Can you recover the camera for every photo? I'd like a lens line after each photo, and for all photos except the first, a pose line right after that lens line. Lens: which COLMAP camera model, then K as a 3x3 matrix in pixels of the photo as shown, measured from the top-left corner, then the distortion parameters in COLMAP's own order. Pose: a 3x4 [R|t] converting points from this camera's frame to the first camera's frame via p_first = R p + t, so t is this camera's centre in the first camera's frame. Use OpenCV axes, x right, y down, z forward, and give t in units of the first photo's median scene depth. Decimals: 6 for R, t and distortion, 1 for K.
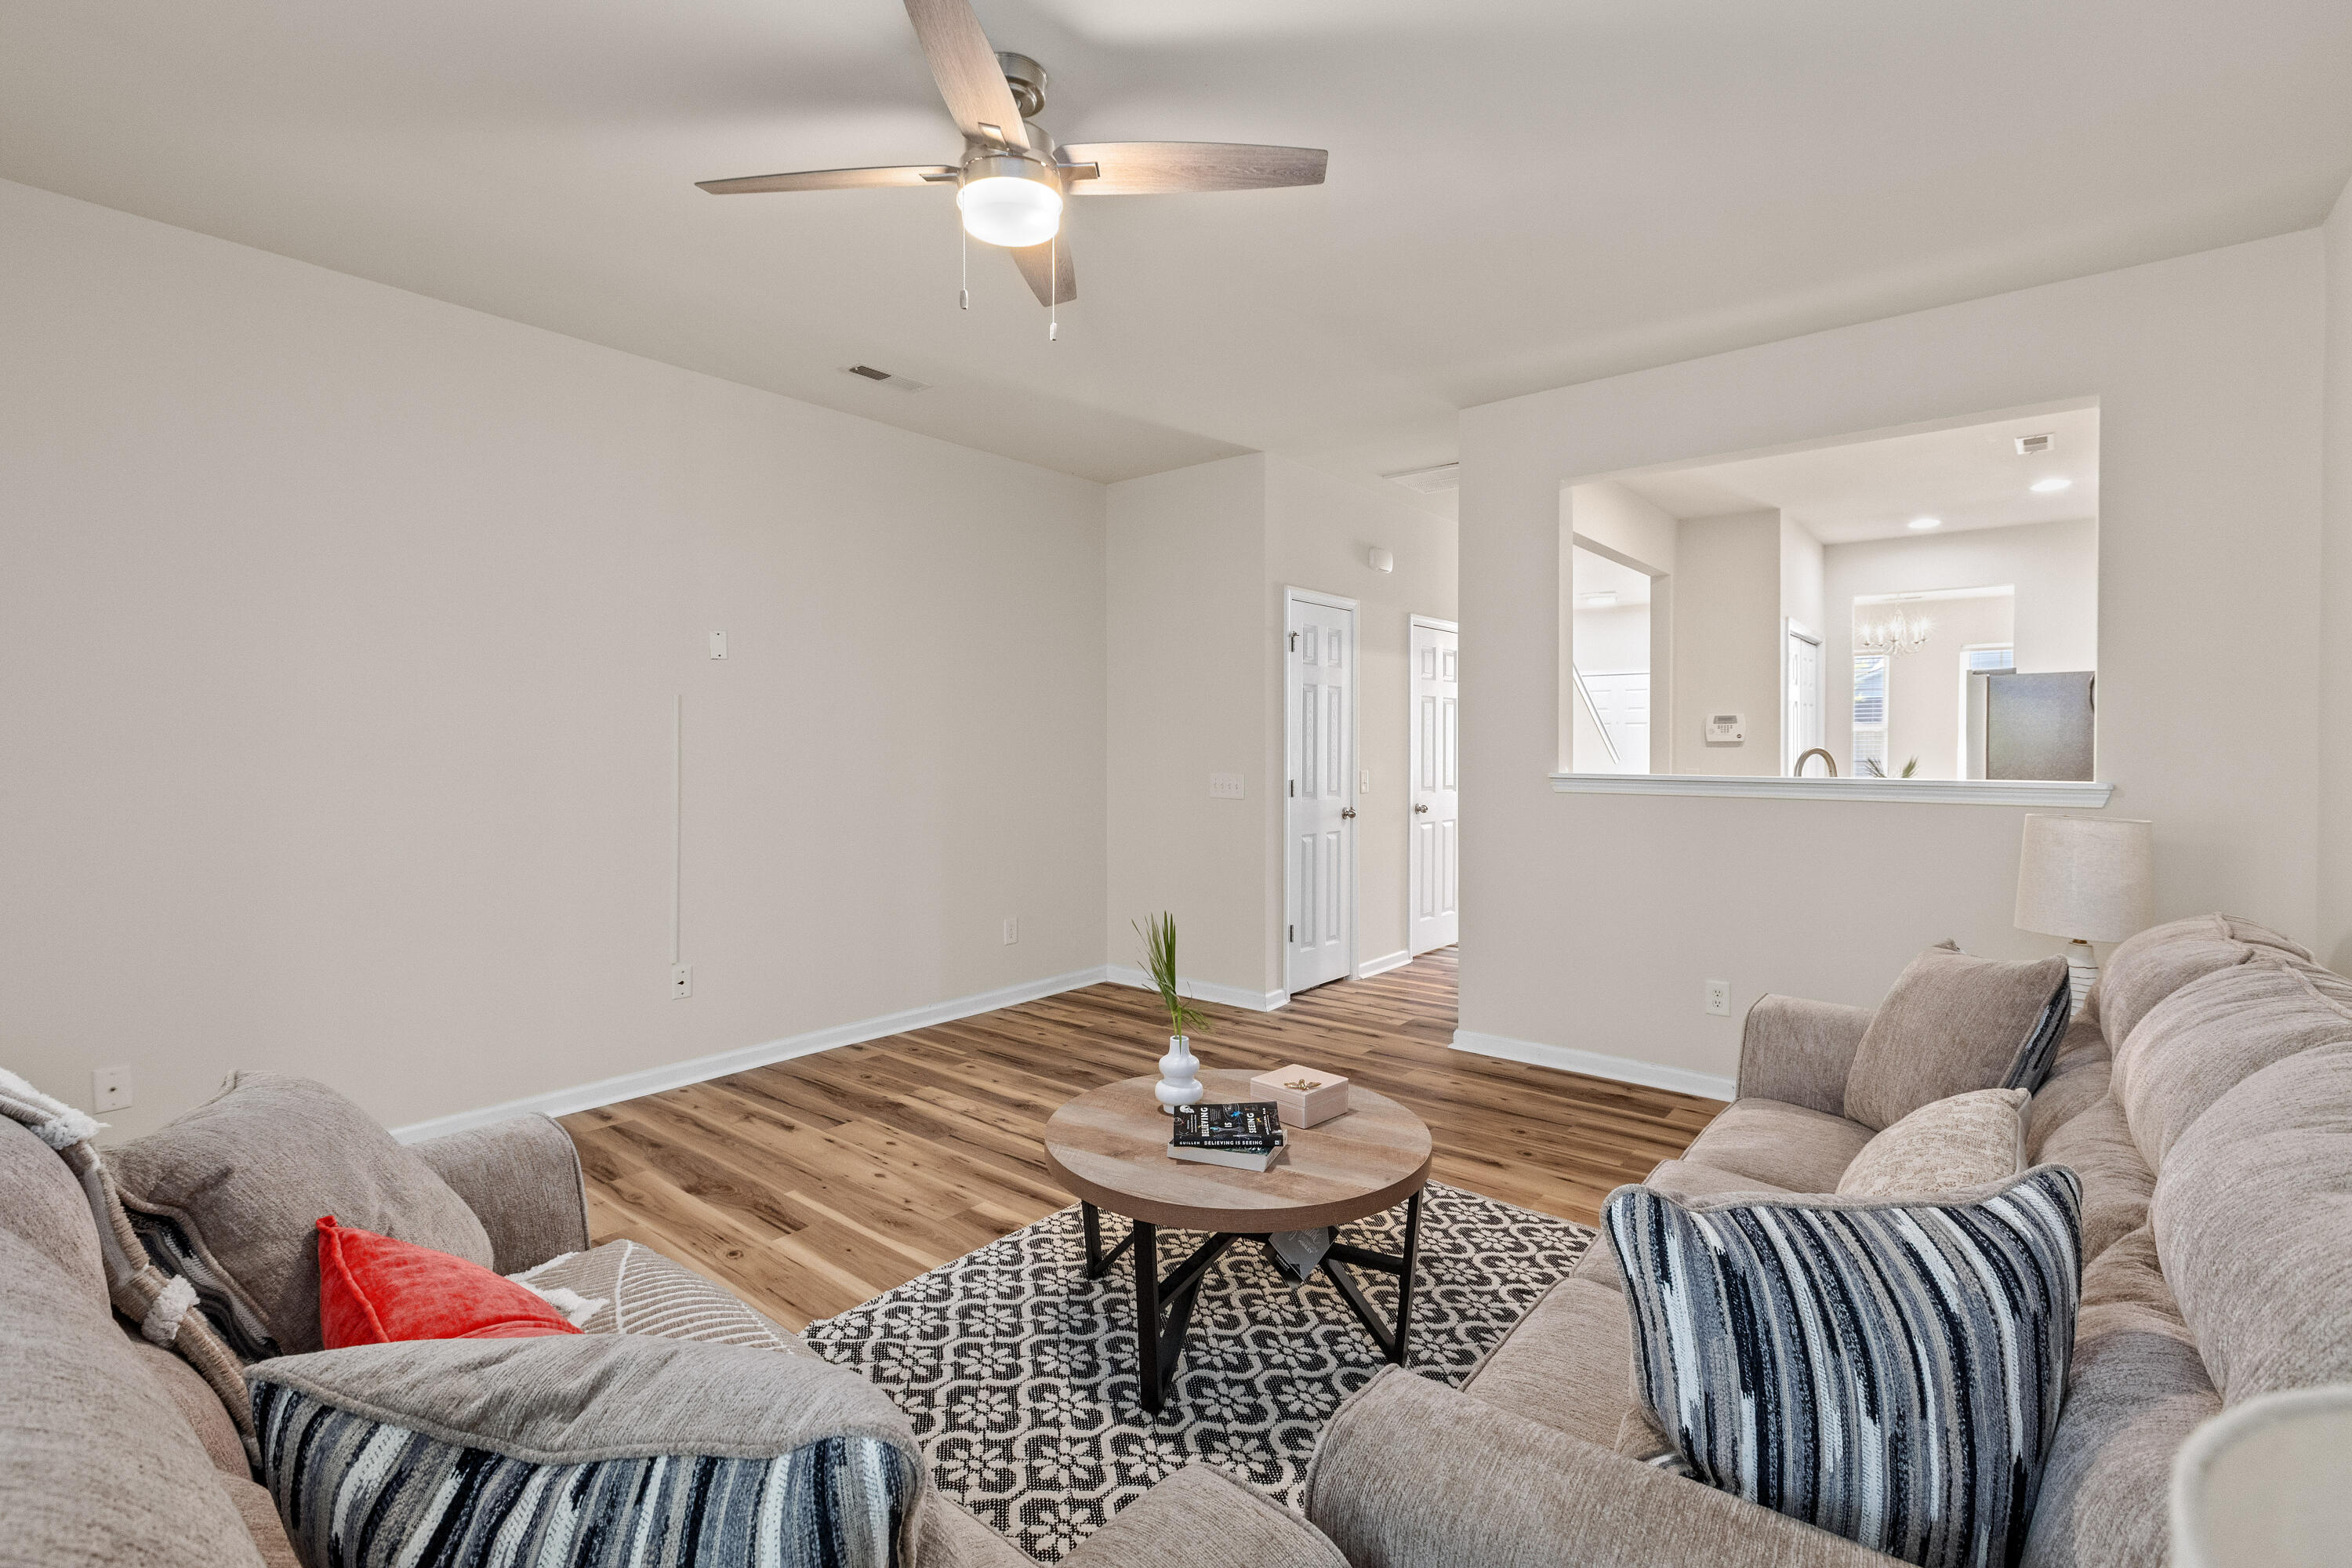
lens RADIAL K [[1059.8, 0, 1168.9], [0, 1059.8, 771.2], [0, 0, 1]] dist [-0.004320, -0.000536]
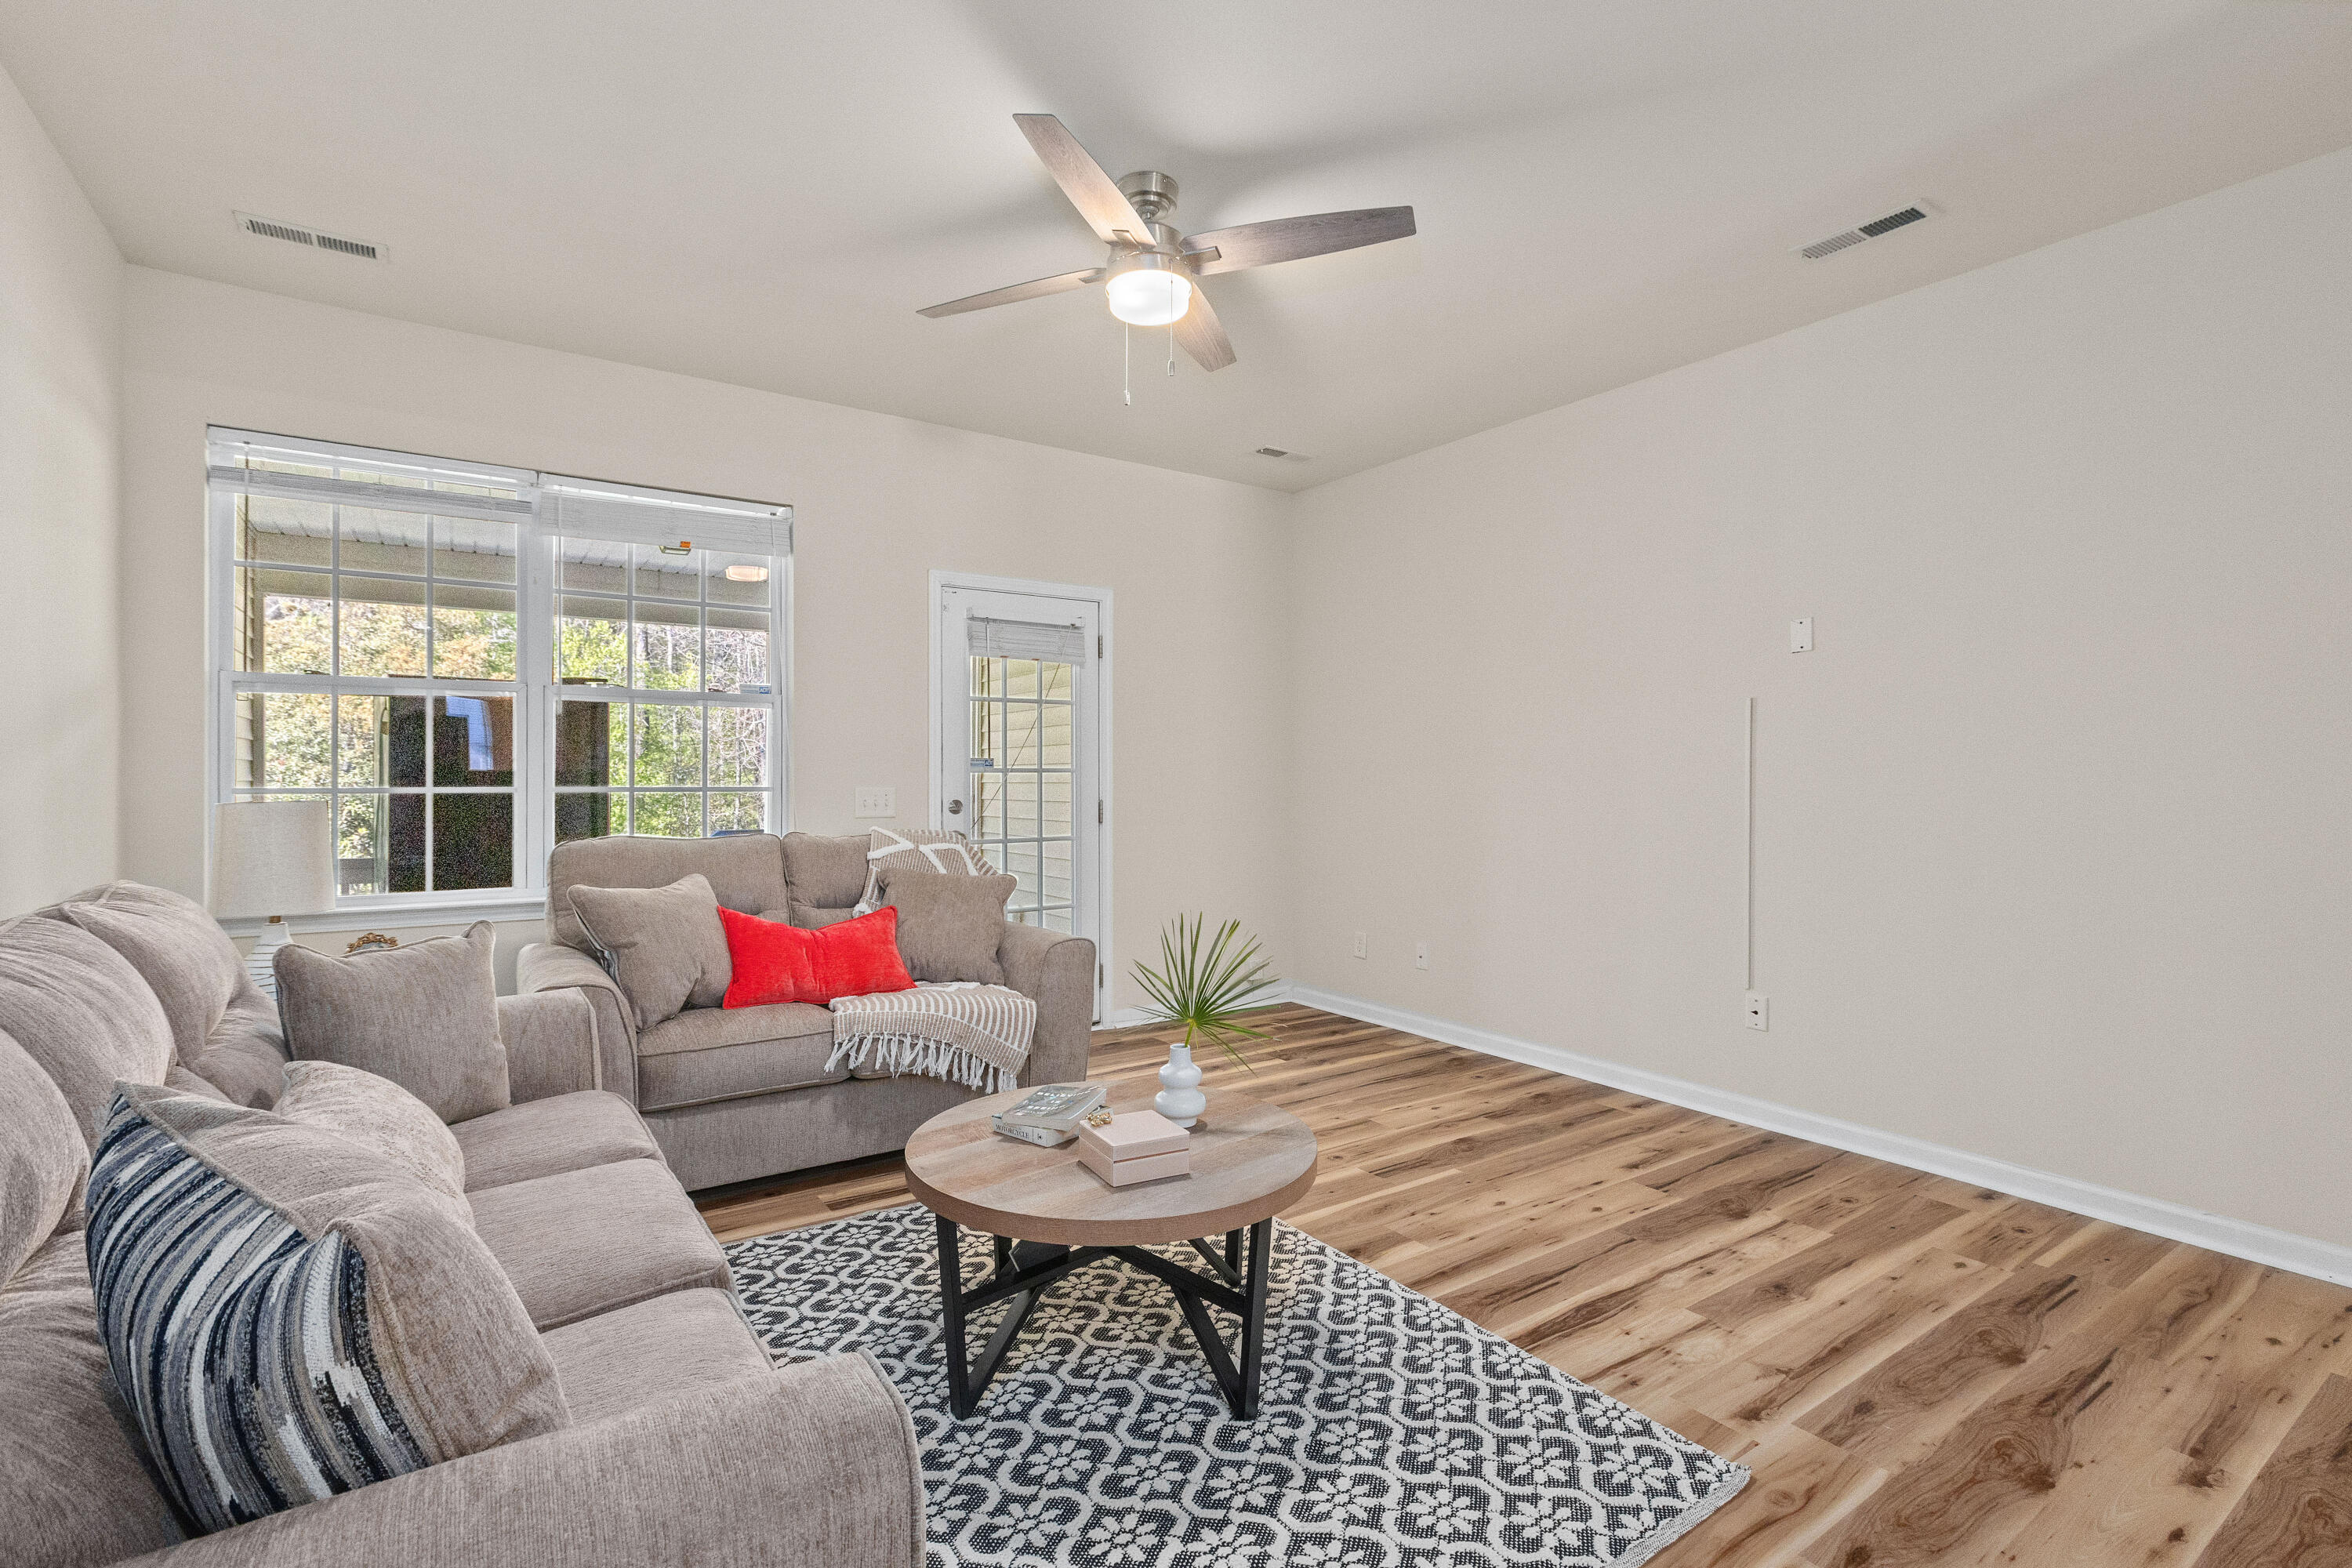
lens RADIAL K [[1074.2, 0, 1174.5], [0, 1074.2, 793.7], [0, 0, 1]] dist [0.001285, 0.000146]
pose [[-0.275932, 0.012245, -0.961099, 0.634135], [-0.025950, 0.999459, 0.020184, 0.006111], [0.960827, 0.030510, -0.275465, 0.860105]]
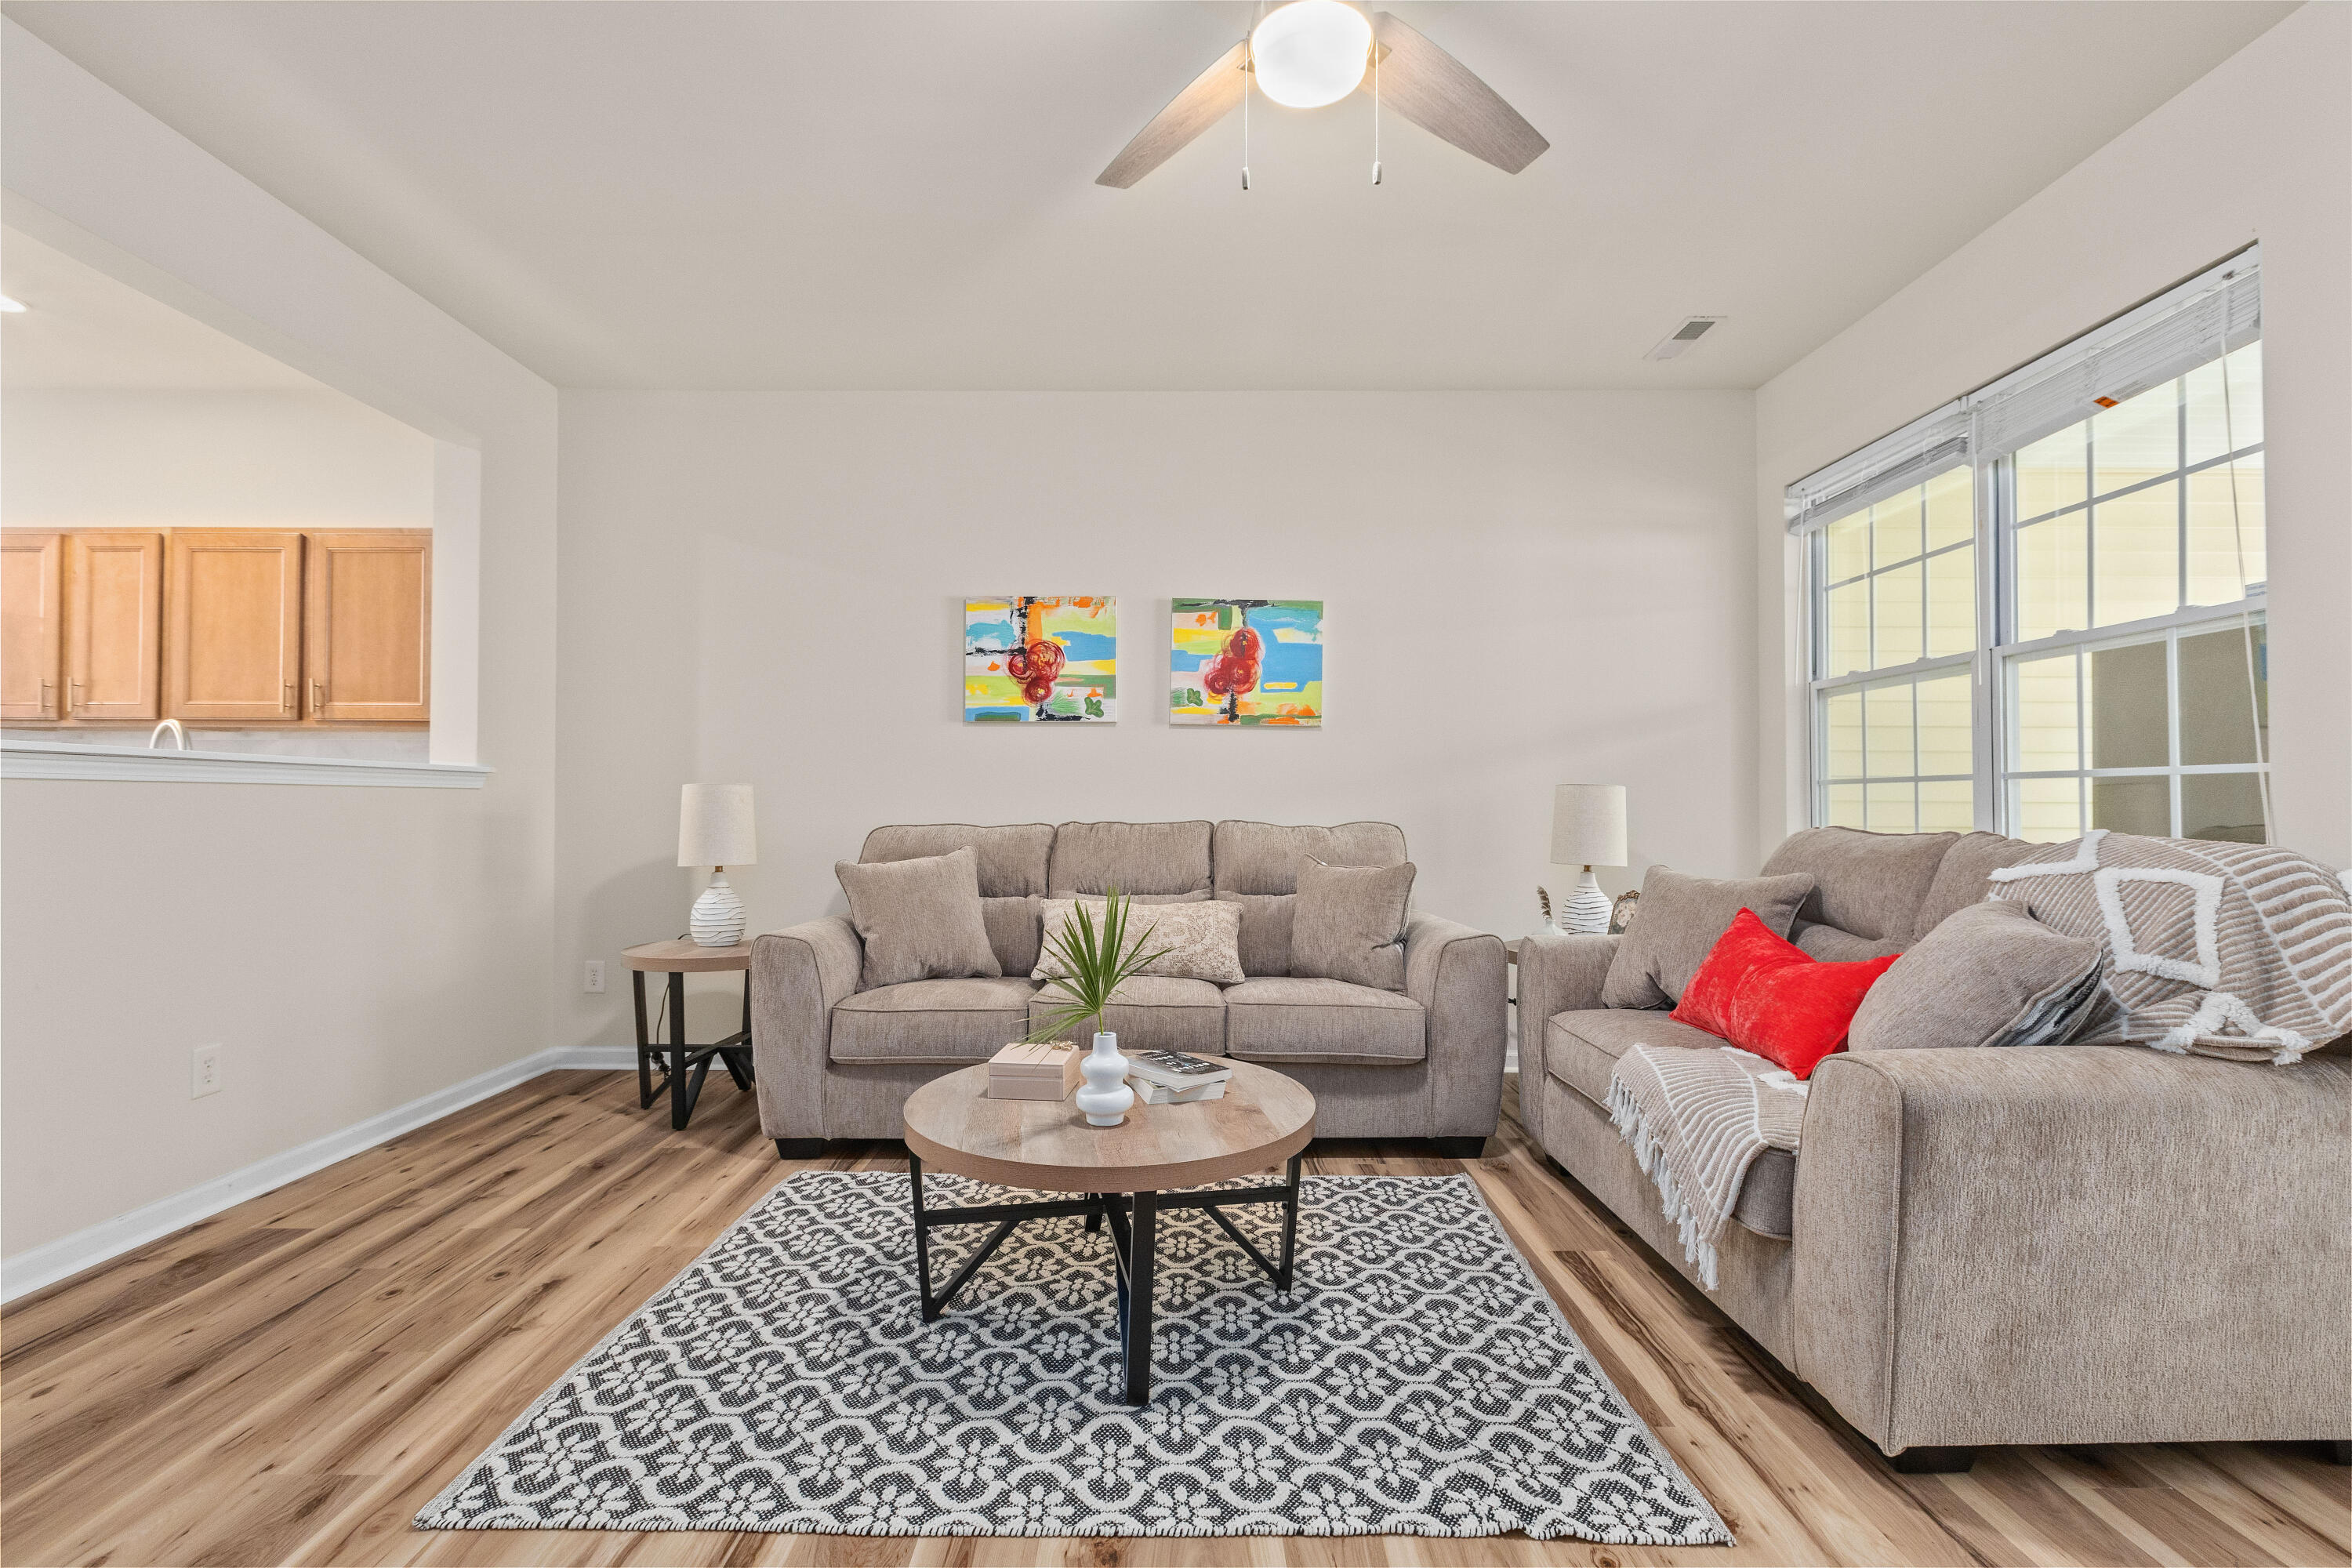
lens RADIAL K [[1051.2, 0, 1167.6], [0, 1051.2, 789.8], [0, 0, 1]] dist [0.000634, 0.000133]
pose [[-0.634208, 0.006608, 0.773135, -0.459023], [0.014842, 0.999883, 0.003629, 0.038095], [-0.773020, 0.013777, -0.634232, 1.023345]]
